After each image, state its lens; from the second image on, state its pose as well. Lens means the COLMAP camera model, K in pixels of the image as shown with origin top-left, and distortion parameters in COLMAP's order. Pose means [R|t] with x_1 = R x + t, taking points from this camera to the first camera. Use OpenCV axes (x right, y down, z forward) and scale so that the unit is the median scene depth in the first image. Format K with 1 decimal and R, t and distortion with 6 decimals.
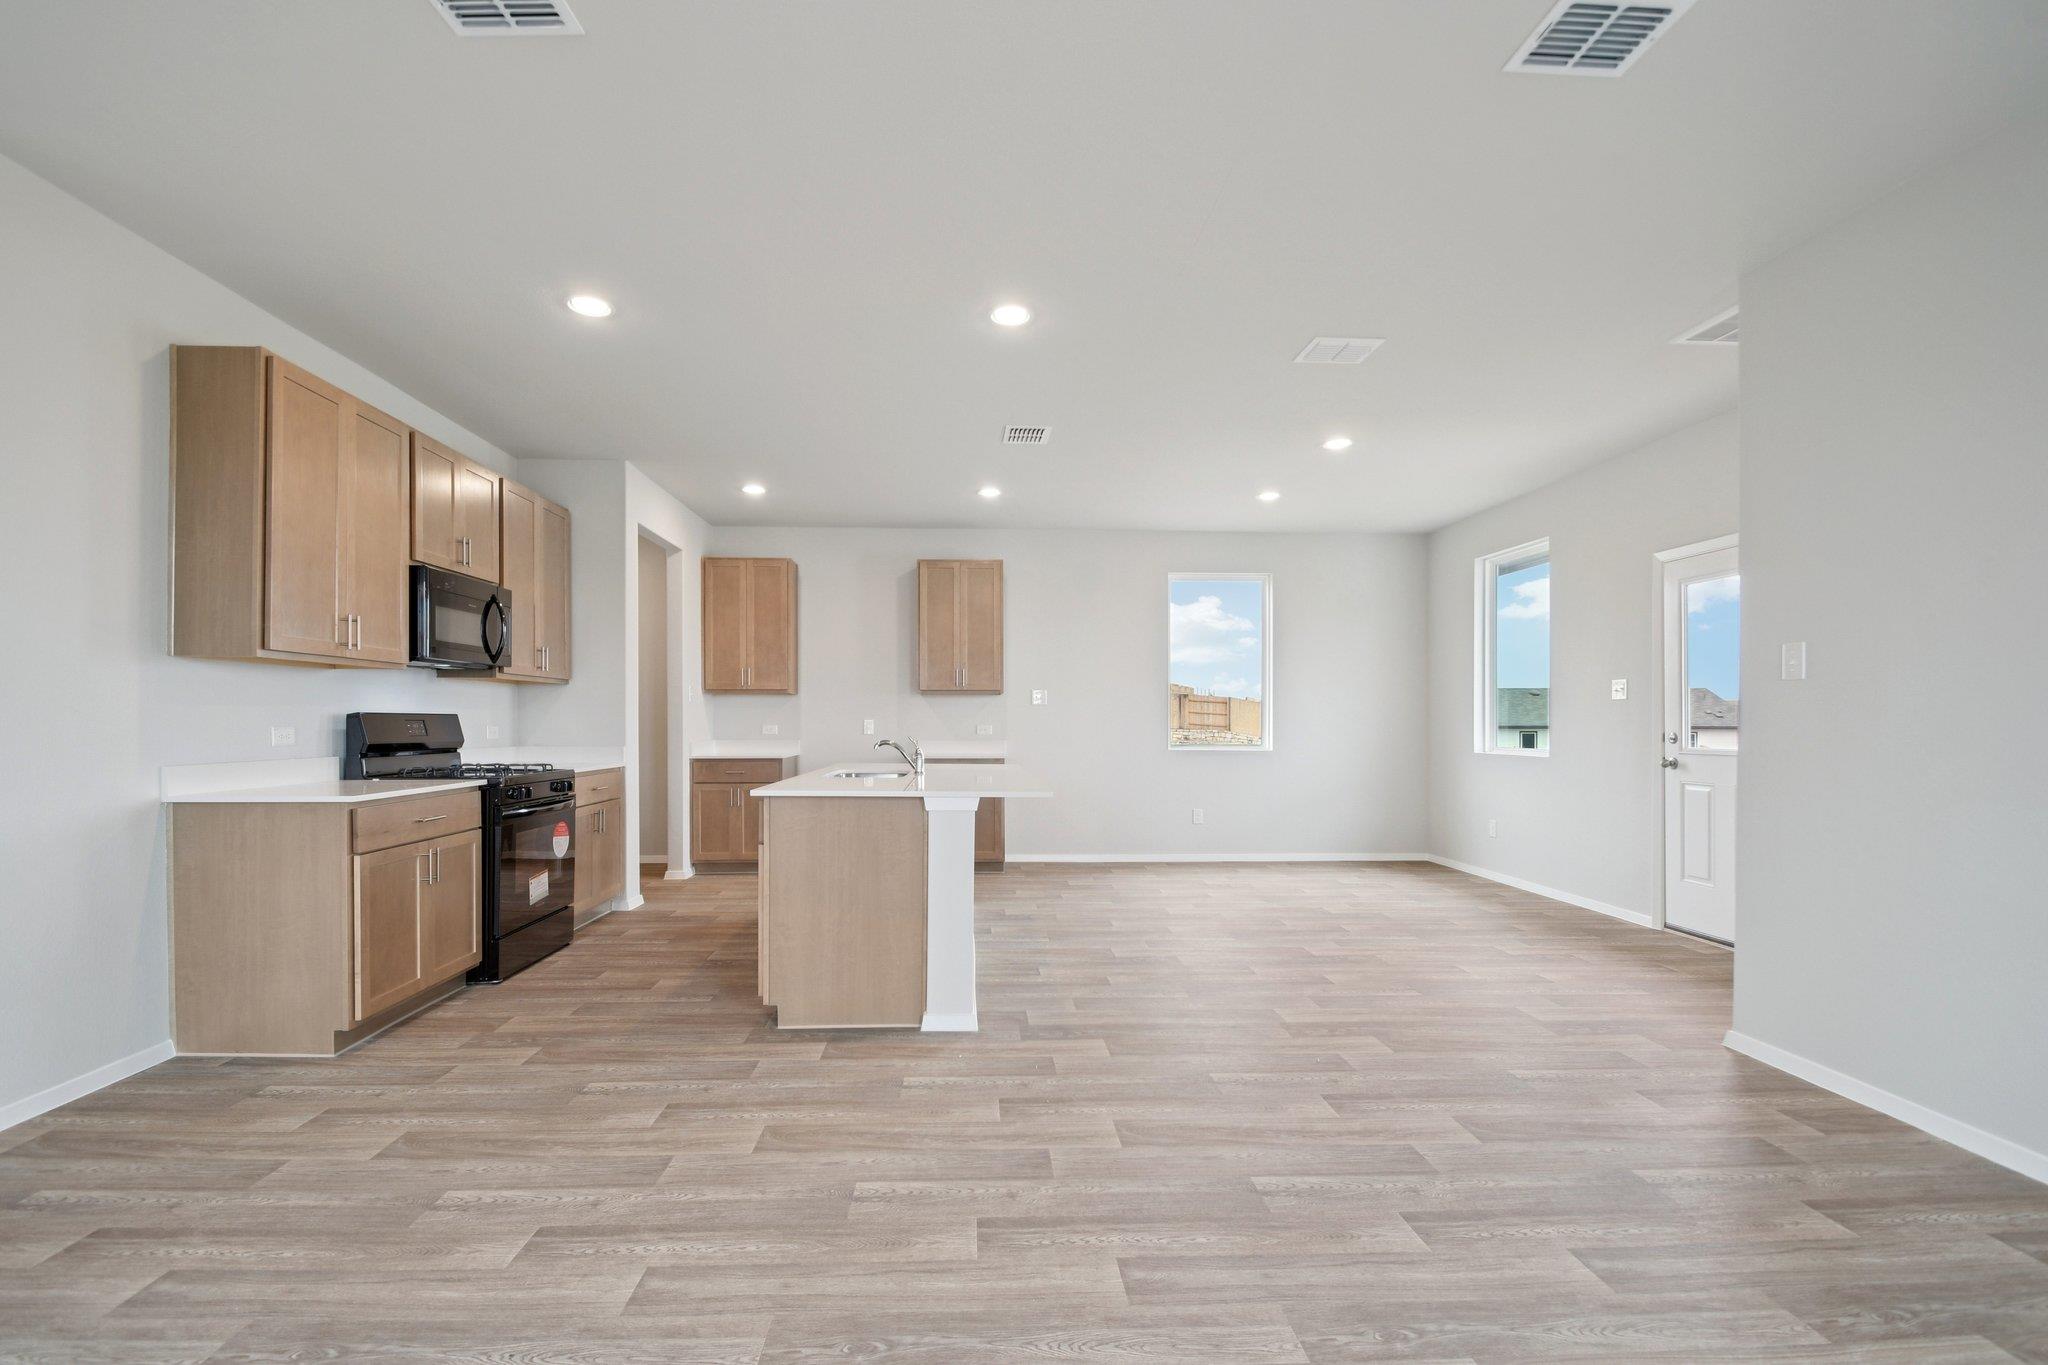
lens RADIAL K [[907.3, 0, 999.5], [0, 907.3, 728.1], [0, 0, 1]] dist [0.006745, -0.010072]
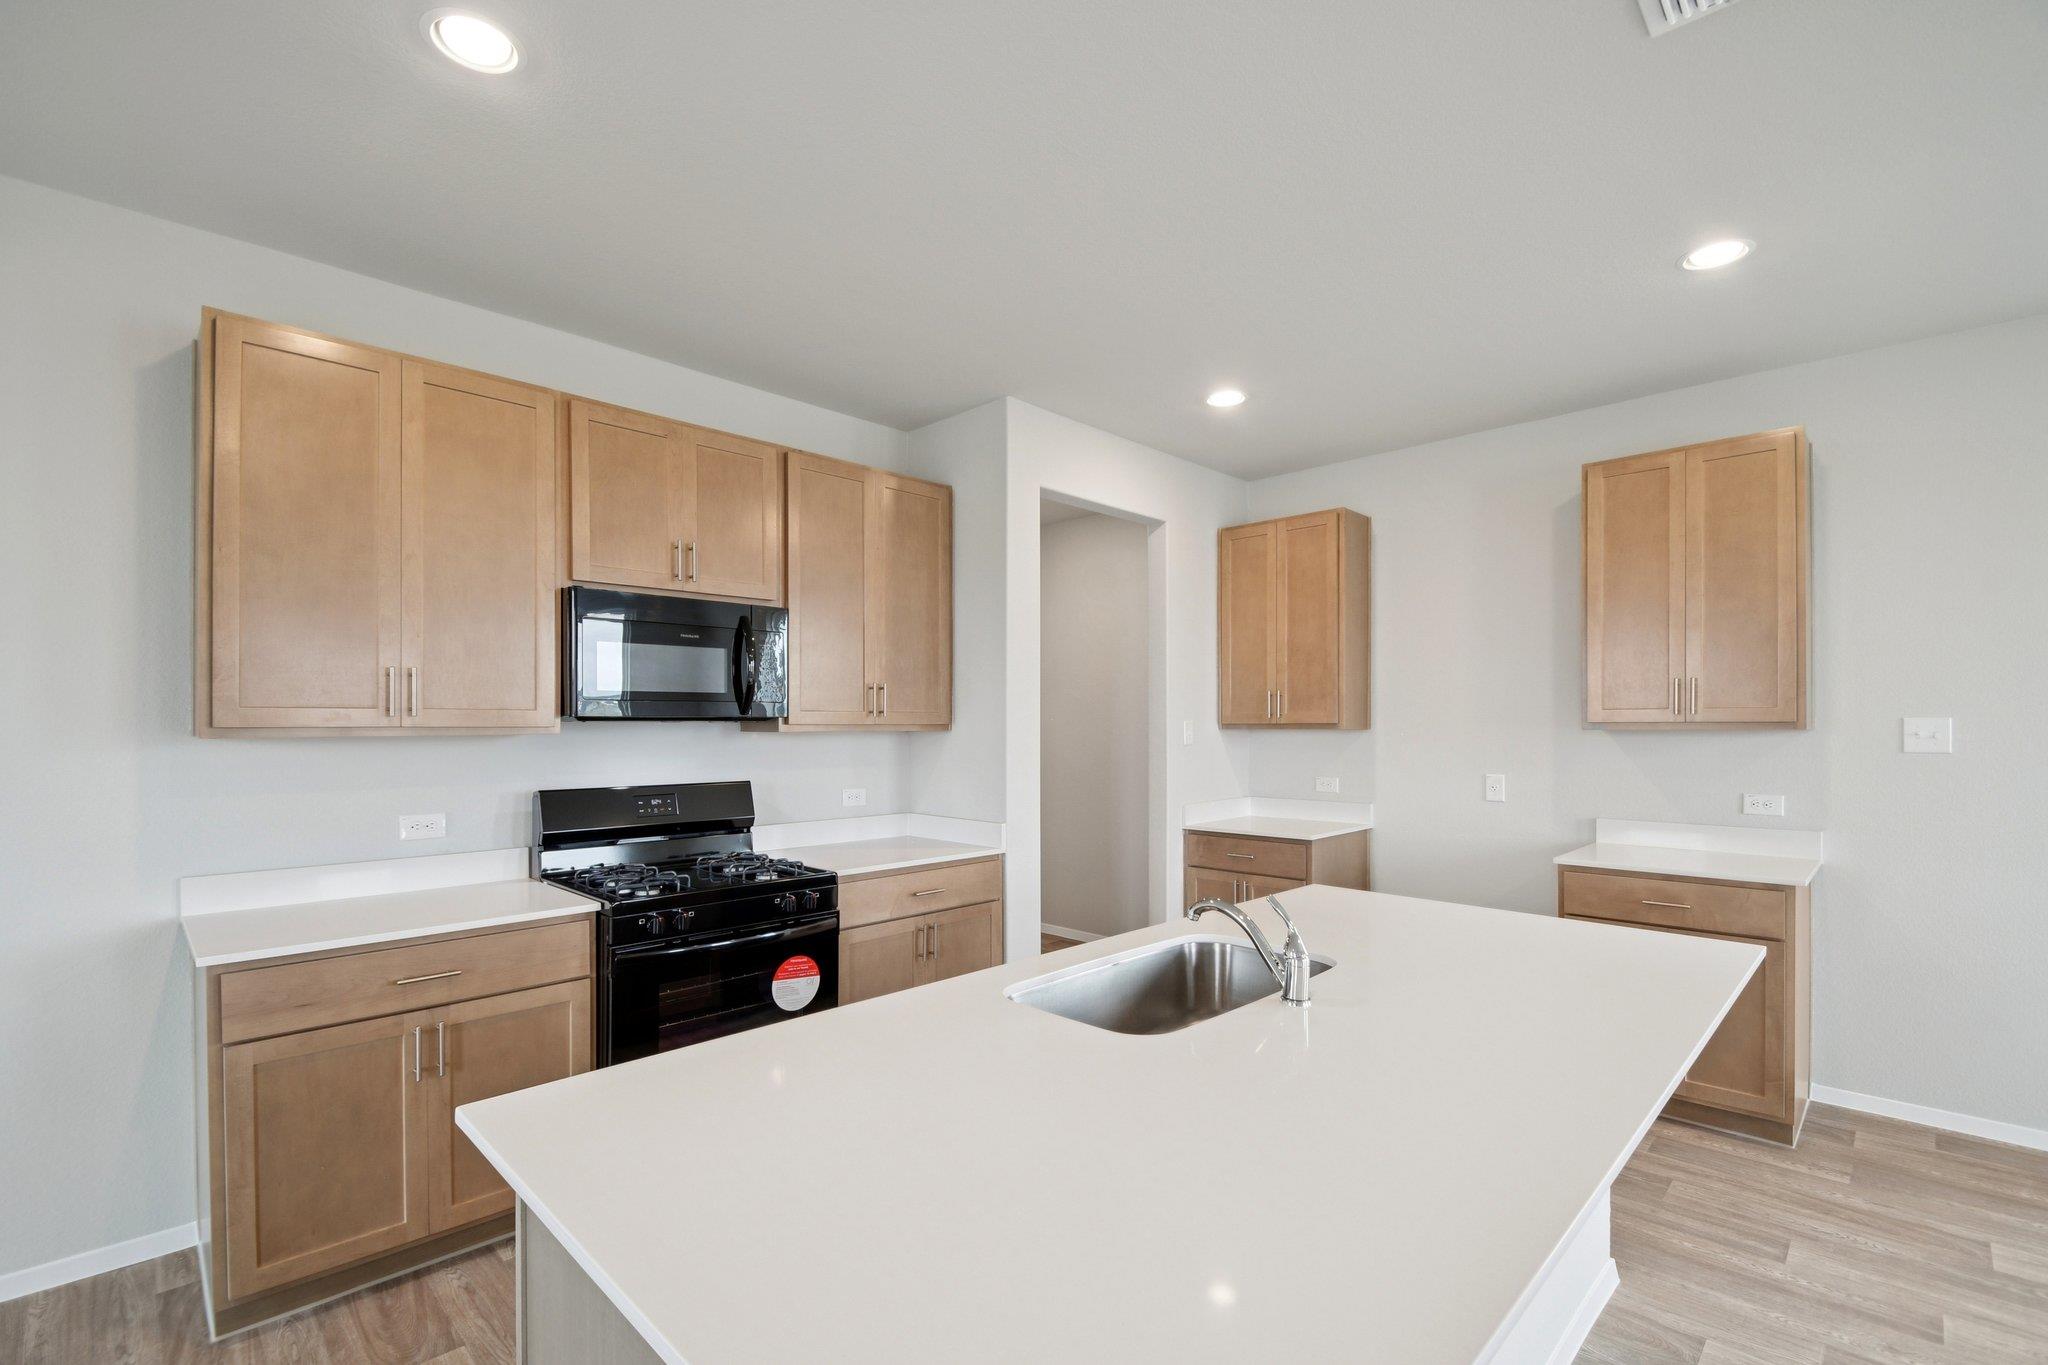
lens RADIAL K [[907.3, 0, 1022.8], [0, 907.3, 725.3], [0, 0, 1]] dist [0.006745, -0.010072]
pose [[0.683419, -0.003320, -0.730018, 0.117268], [-0.001664, 0.999980, -0.006105, -0.065859], [0.730024, 0.005387, 0.683400, 0.760489]]
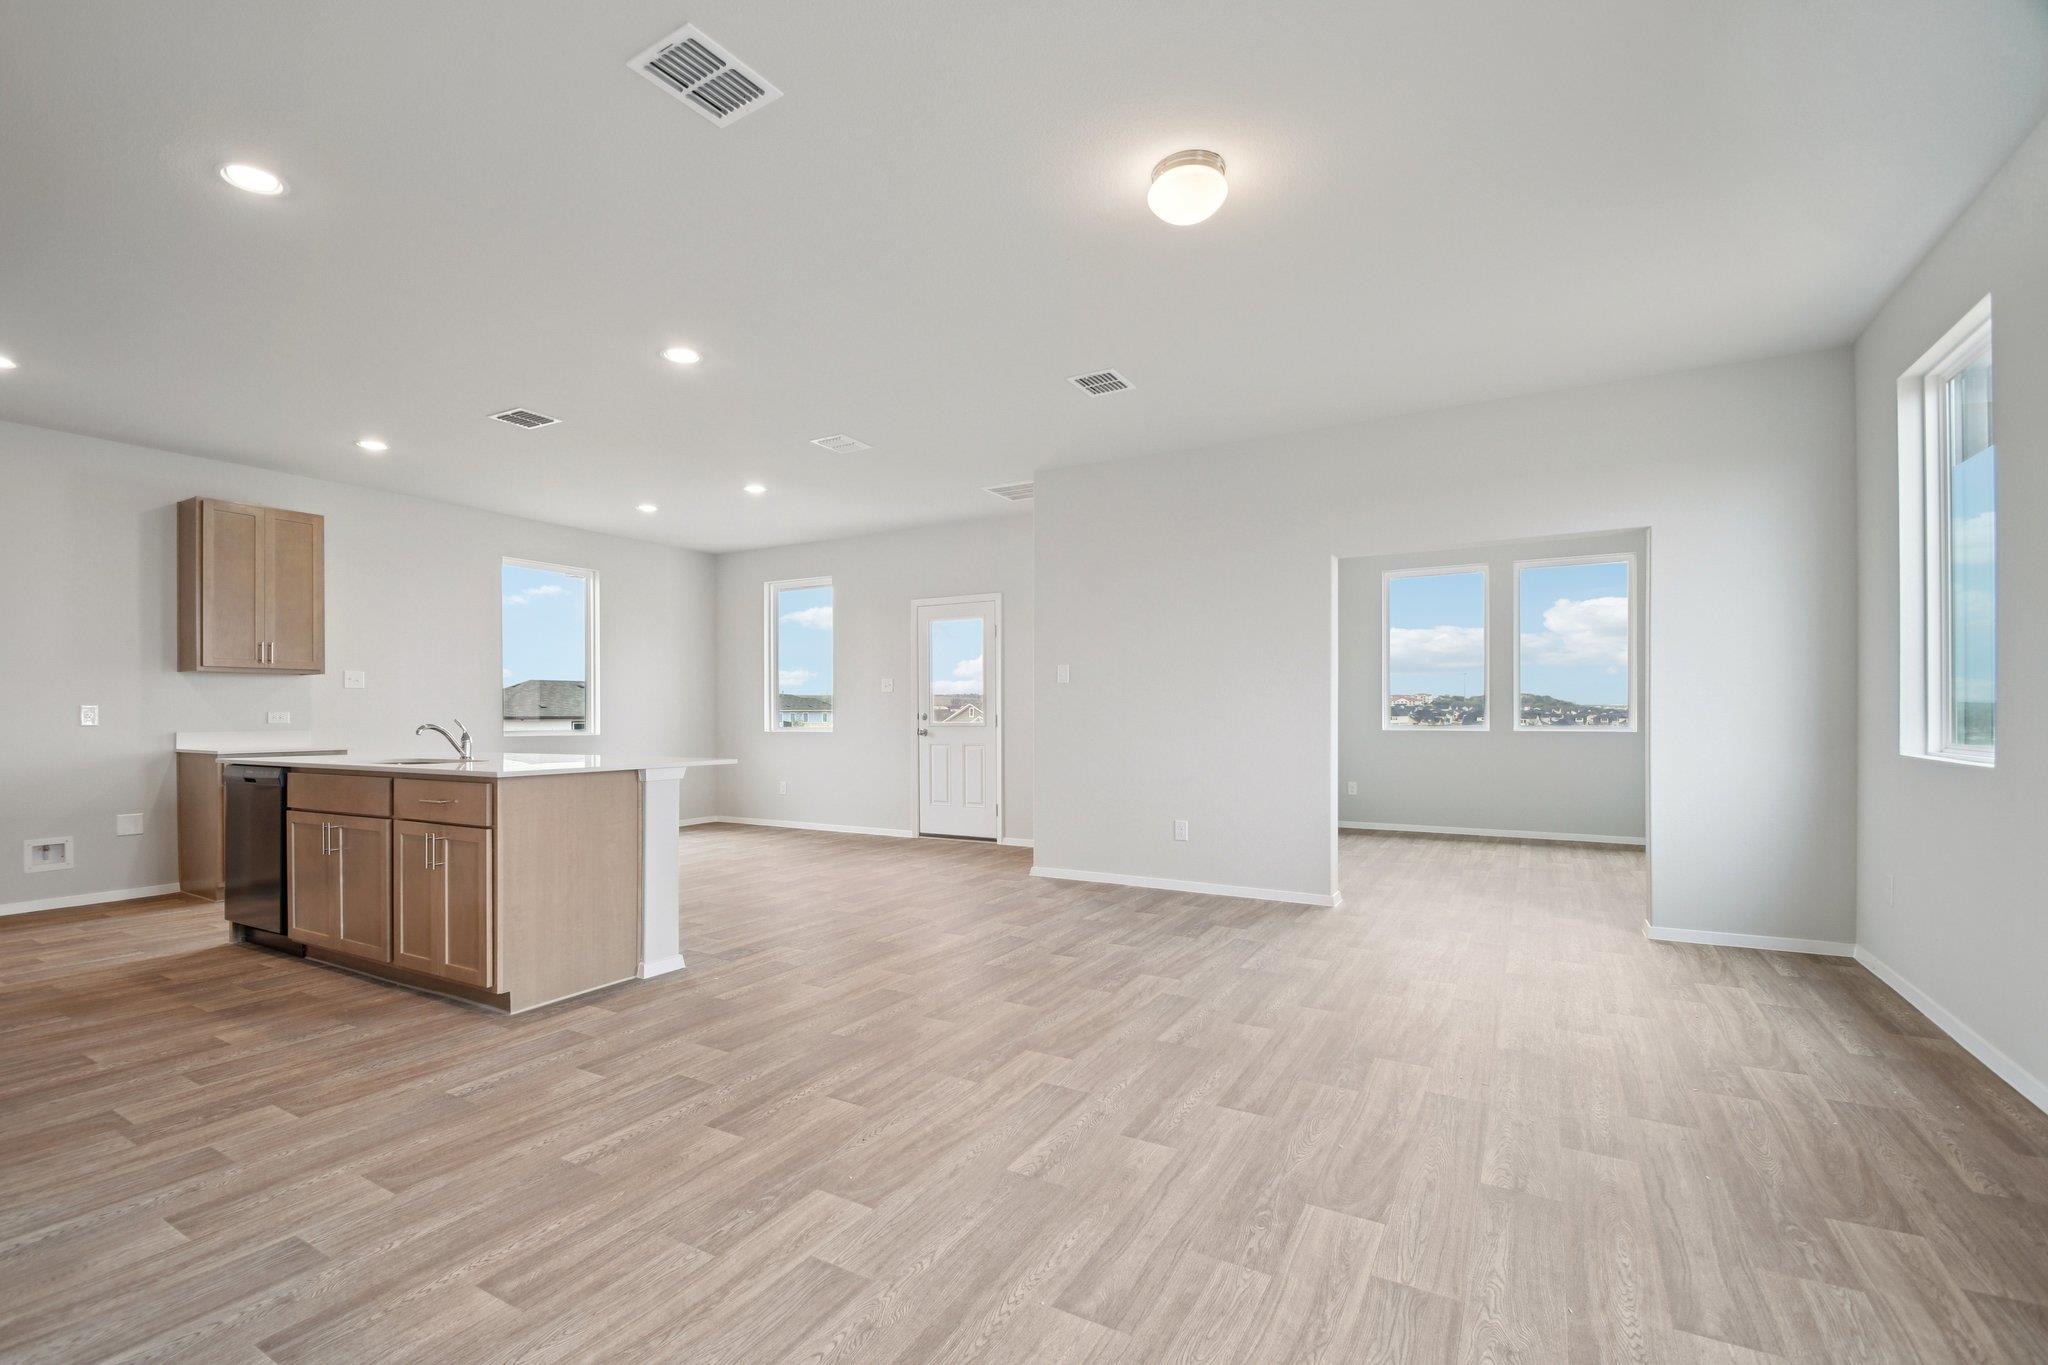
lens RADIAL K [[907.3, 0, 1013.8], [0, 907.3, 717.5], [0, 0, 1]] dist [0.006745, -0.010072]
pose [[0.533649, -0.008497, 0.845663, -0.662529], [0.010646, 0.999938, 0.003328, 0.011277], [-0.845639, 0.007227, 0.533706, 0.014609]]
